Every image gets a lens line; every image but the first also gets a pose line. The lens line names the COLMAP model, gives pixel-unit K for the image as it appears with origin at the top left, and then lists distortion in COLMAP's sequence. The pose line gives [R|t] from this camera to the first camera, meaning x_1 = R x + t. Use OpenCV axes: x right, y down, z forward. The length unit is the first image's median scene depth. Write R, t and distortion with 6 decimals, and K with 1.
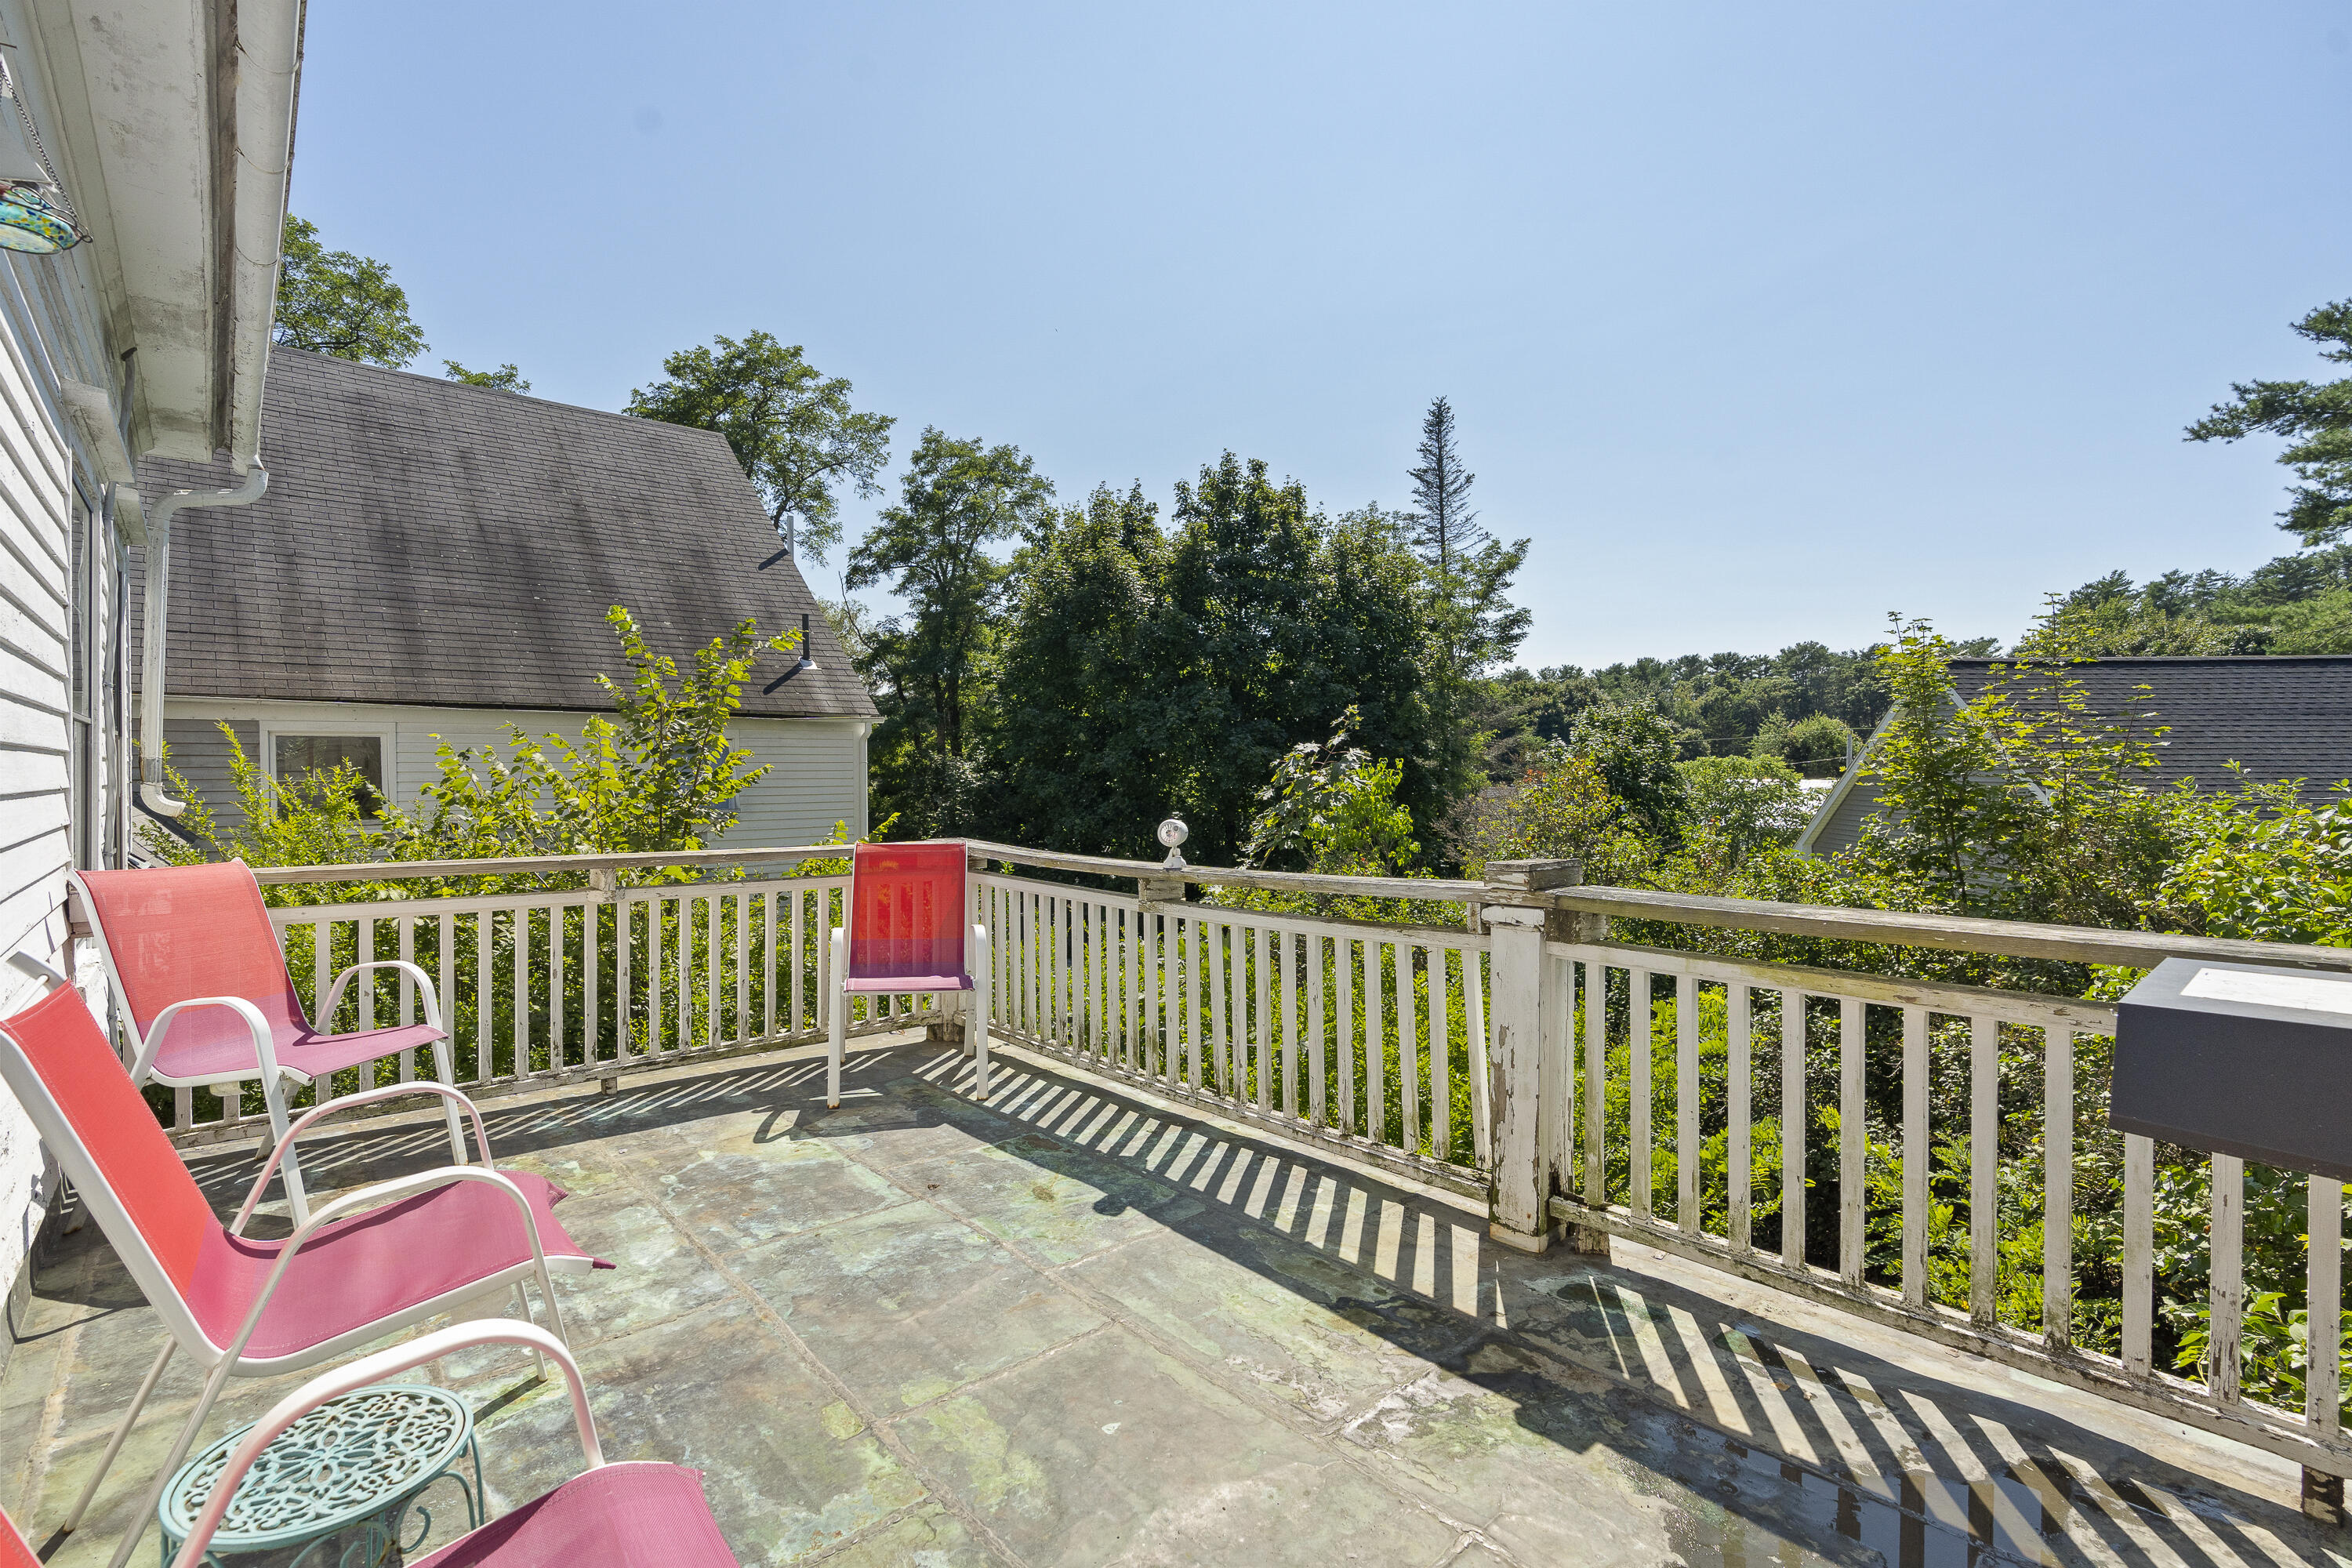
lens RADIAL K [[1071.0, 0, 1177.9], [0, 1071.0, 781.5], [0, 0, 1]] dist [0.002802, 0.000025]
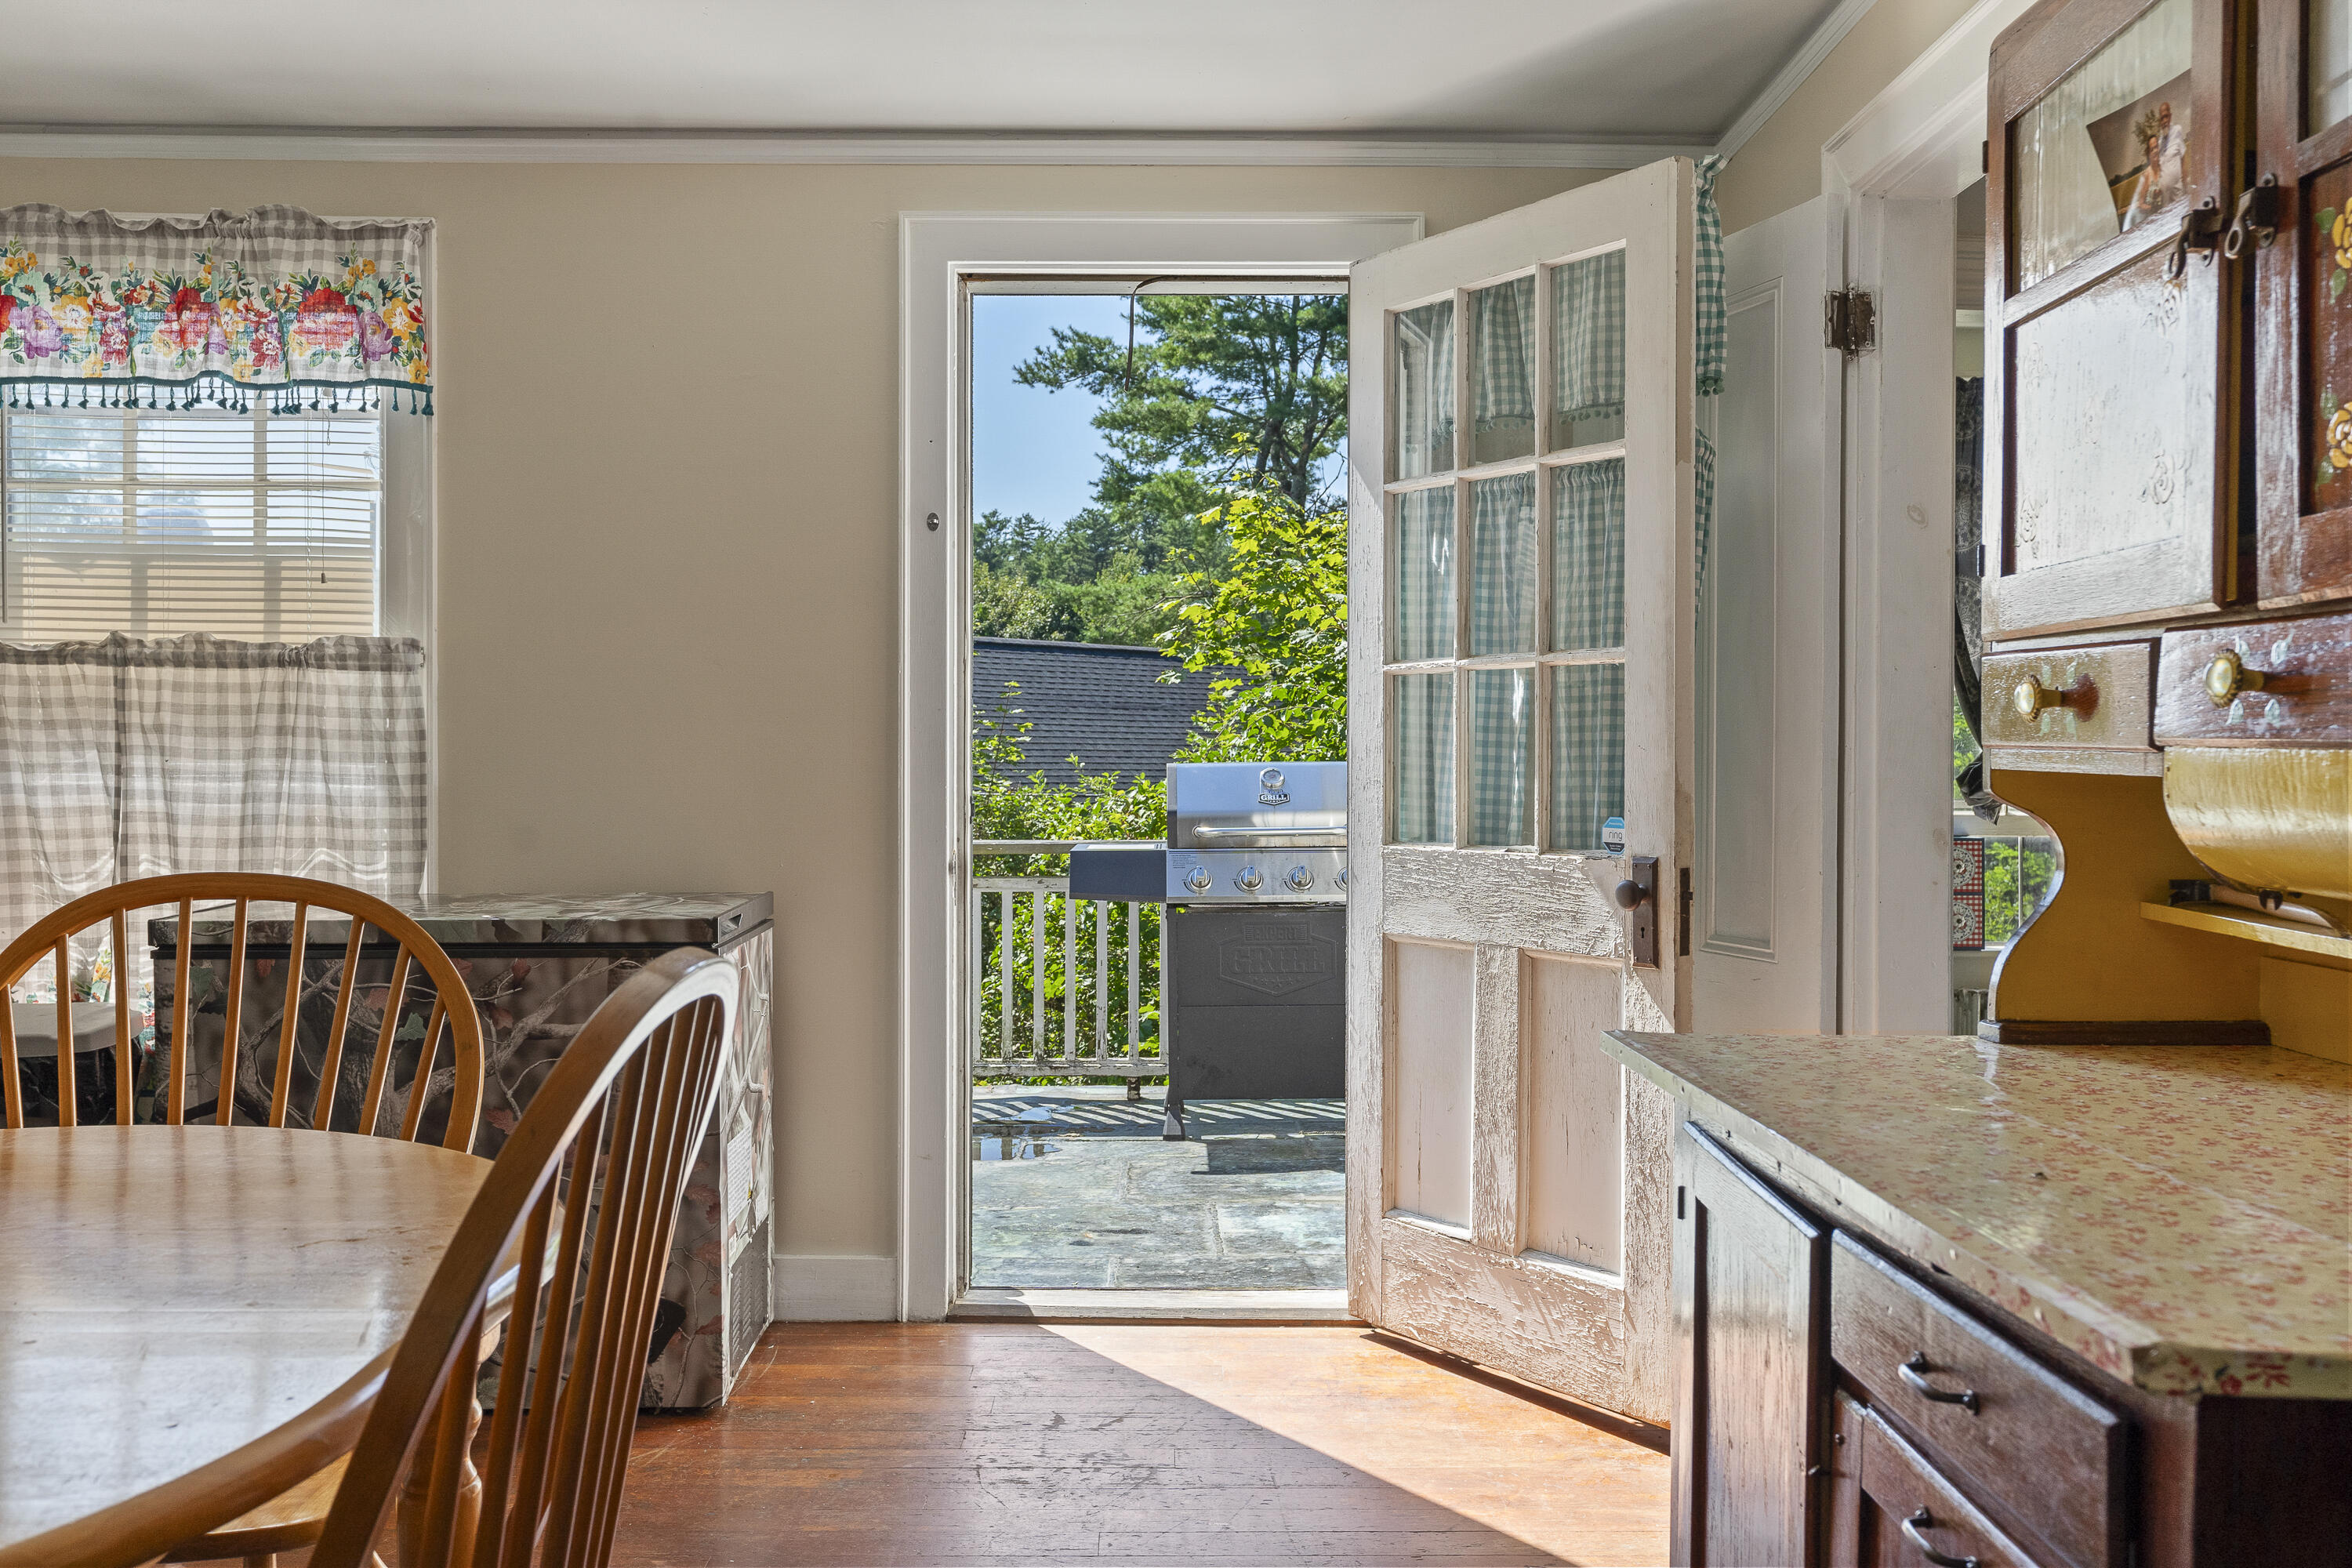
lens RADIAL K [[1963.4, 0, 1174.6], [0, 1963.4, 770.9], [0, 0, 1]] dist [-0.013645, -0.003195]
pose [[0.666524, -0.002988, 0.745478, -0.147570], [0.011546, 0.999913, -0.006315, 0.003443], [-0.745394, 0.012816, 0.666501, -0.137022]]
